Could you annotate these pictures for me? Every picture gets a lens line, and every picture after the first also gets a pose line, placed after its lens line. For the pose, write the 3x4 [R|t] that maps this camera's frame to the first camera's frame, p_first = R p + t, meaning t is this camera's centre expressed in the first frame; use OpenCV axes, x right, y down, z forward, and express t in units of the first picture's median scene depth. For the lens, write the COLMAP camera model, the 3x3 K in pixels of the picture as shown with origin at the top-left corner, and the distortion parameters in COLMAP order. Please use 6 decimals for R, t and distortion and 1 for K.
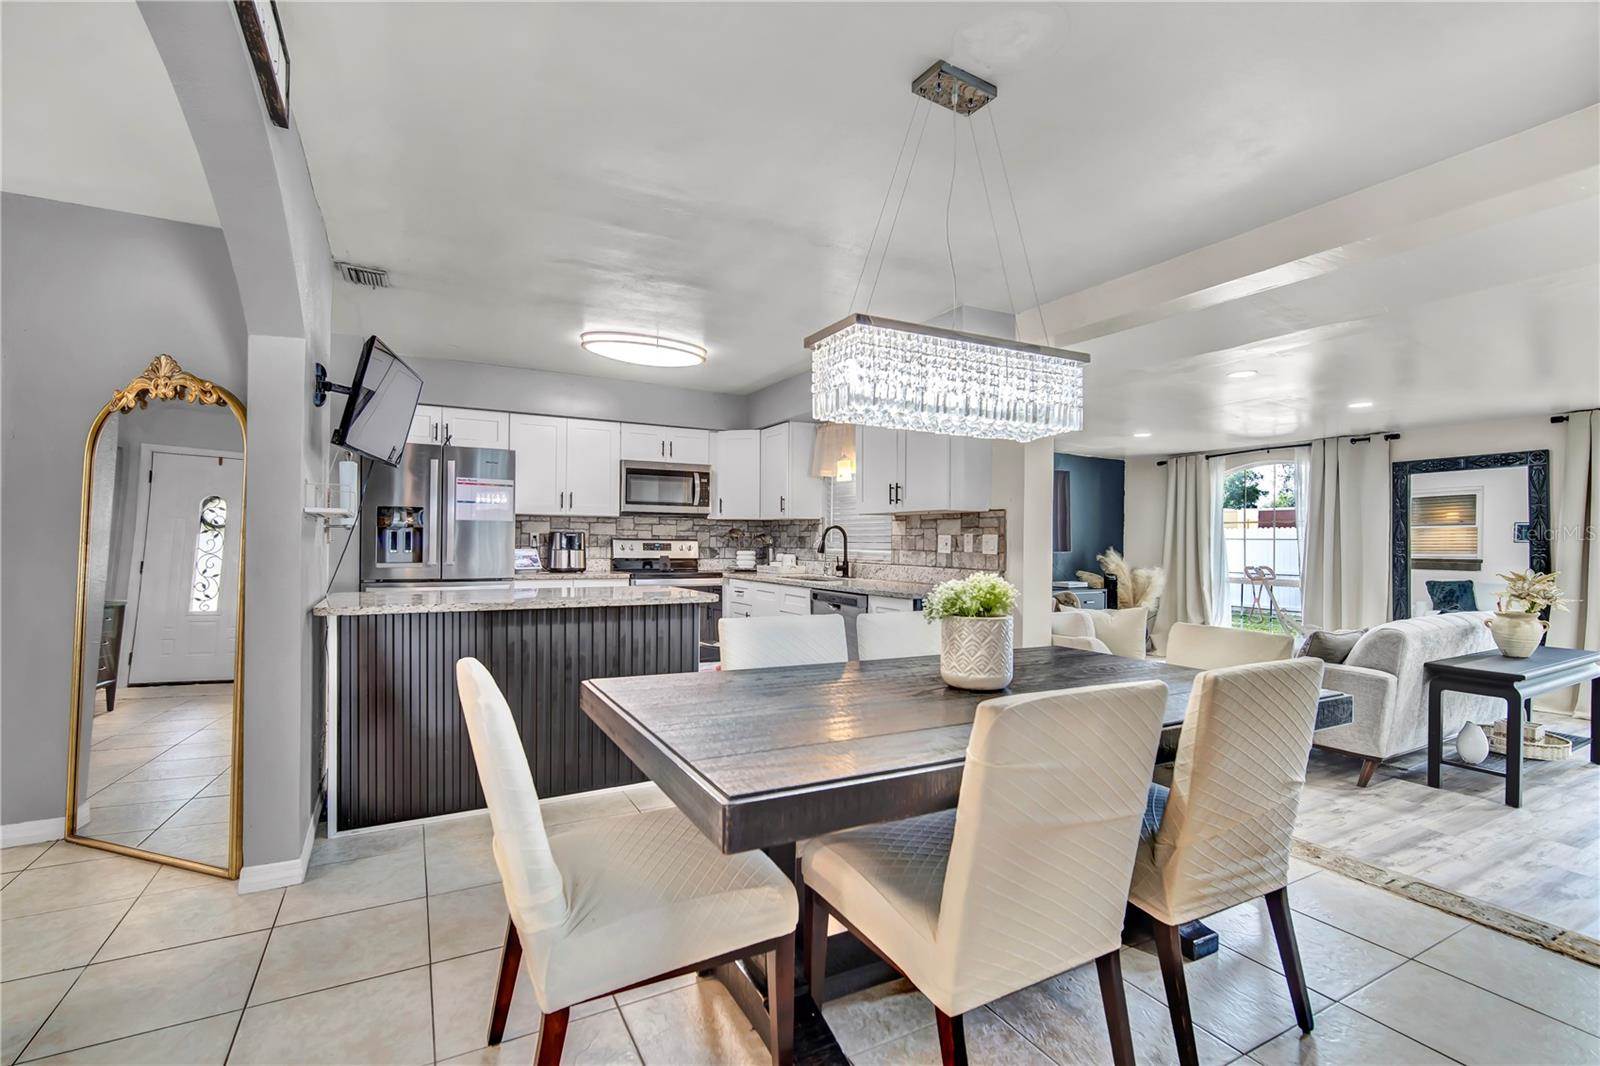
lens RADIAL K [[731.9, 0, 774.8], [0, 731.9, 540.2], [0, 0, 1]] dist [-0.011493, 0.003657]
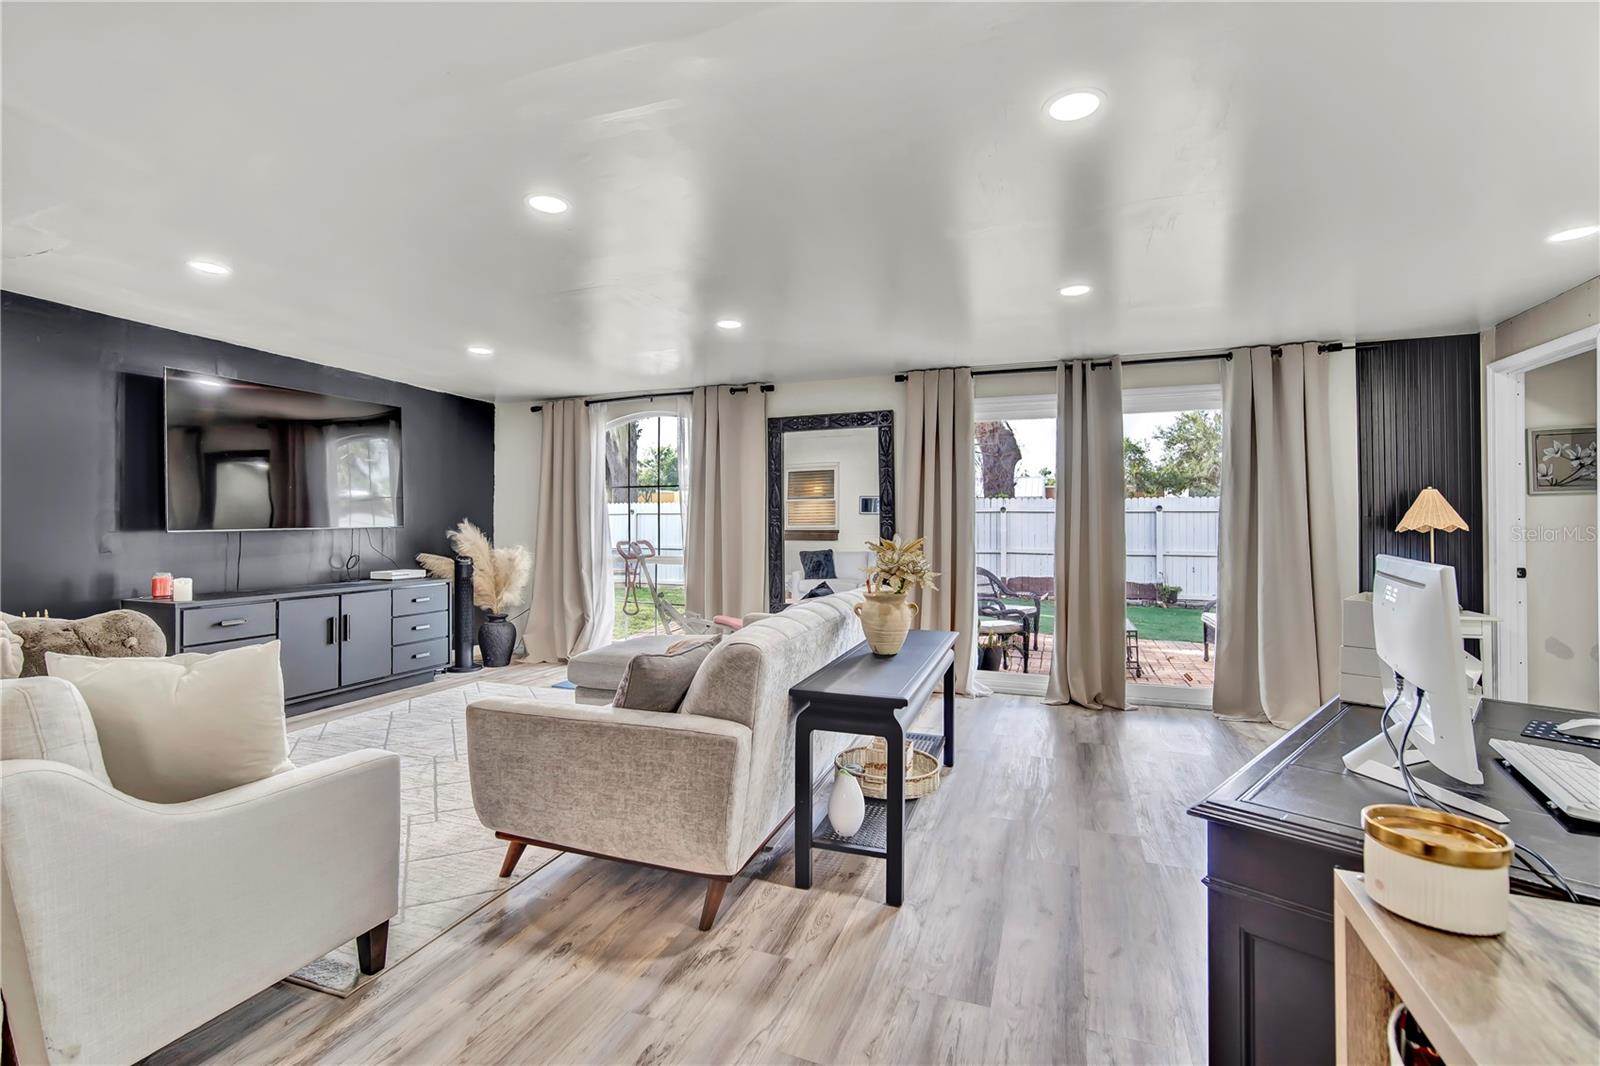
lens RADIAL K [[731.9, 0, 787.4], [0, 731.9, 512.1], [0, 0, 1]] dist [-0.011493, 0.003657]
pose [[0.758014, 0.002503, 0.652233, 0.326026], [0.006181, 0.999920, -0.011020, 0.017567], [-0.652209, 0.012385, 0.757938, 0.353916]]
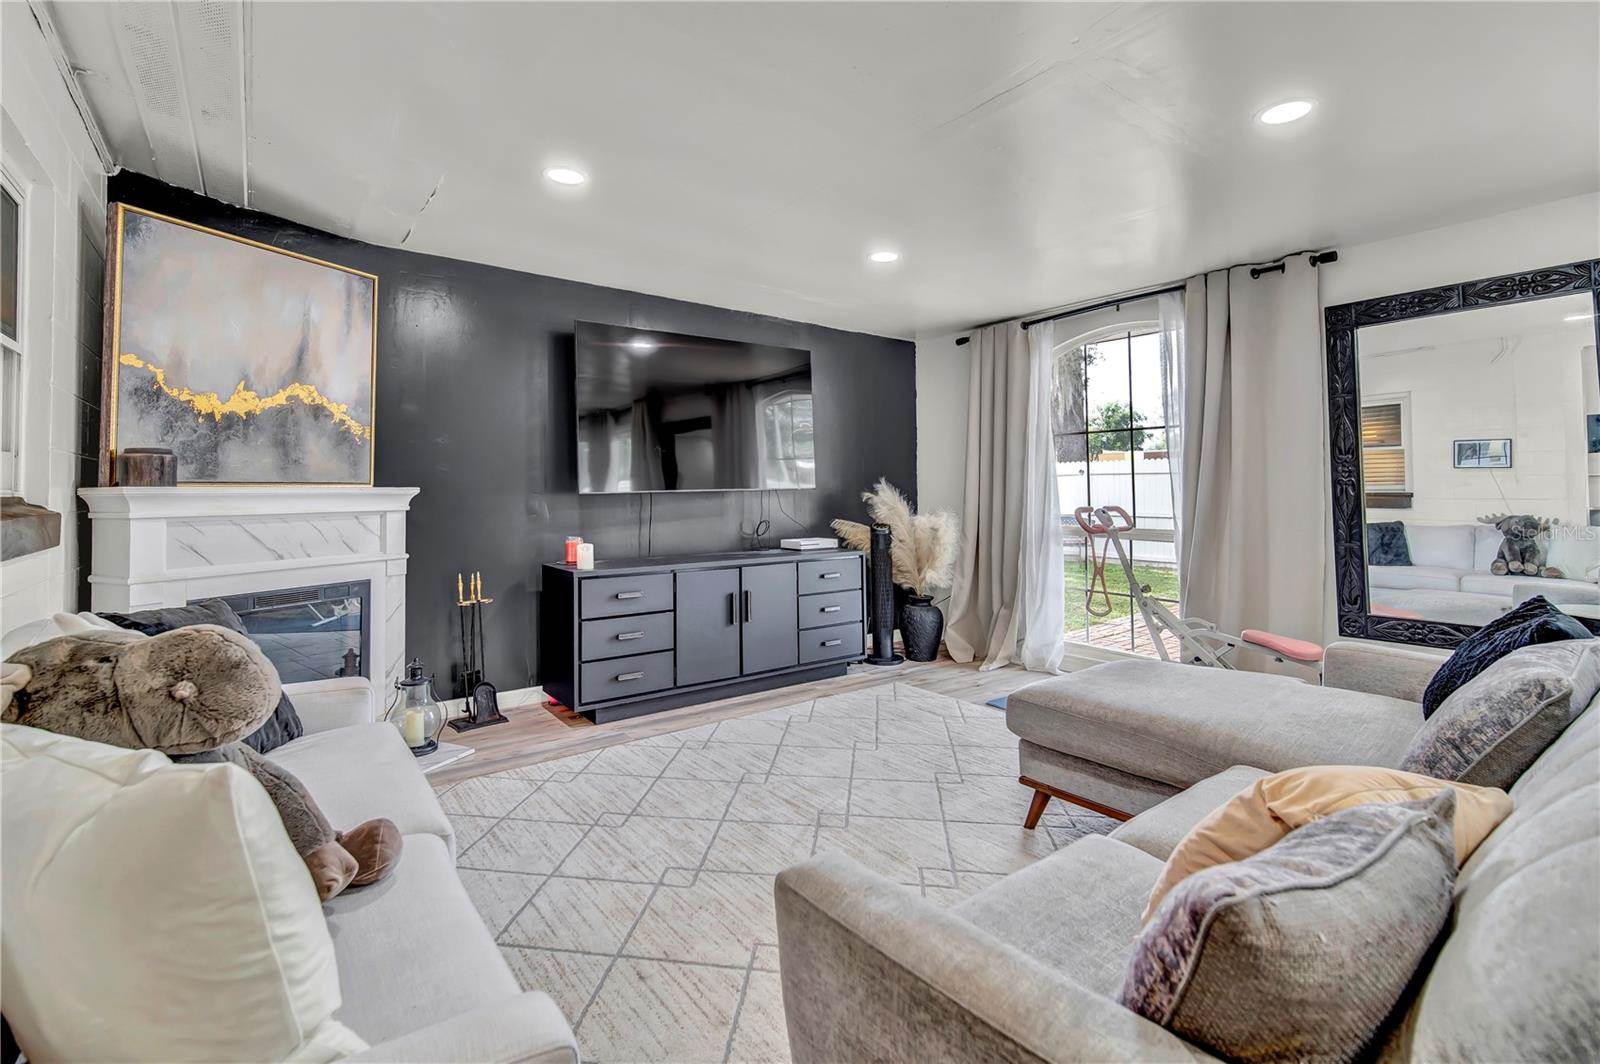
lens RADIAL K [[731.9, 0, 790.4], [0, 731.9, 455.6], [0, 0, 1]] dist [-0.011493, 0.003657]
pose [[0.991520, -0.007234, 0.129756, 0.431651], [0.013186, 0.998897, -0.045072, 0.023152], [-0.129287, 0.046401, 0.990521, 0.582901]]
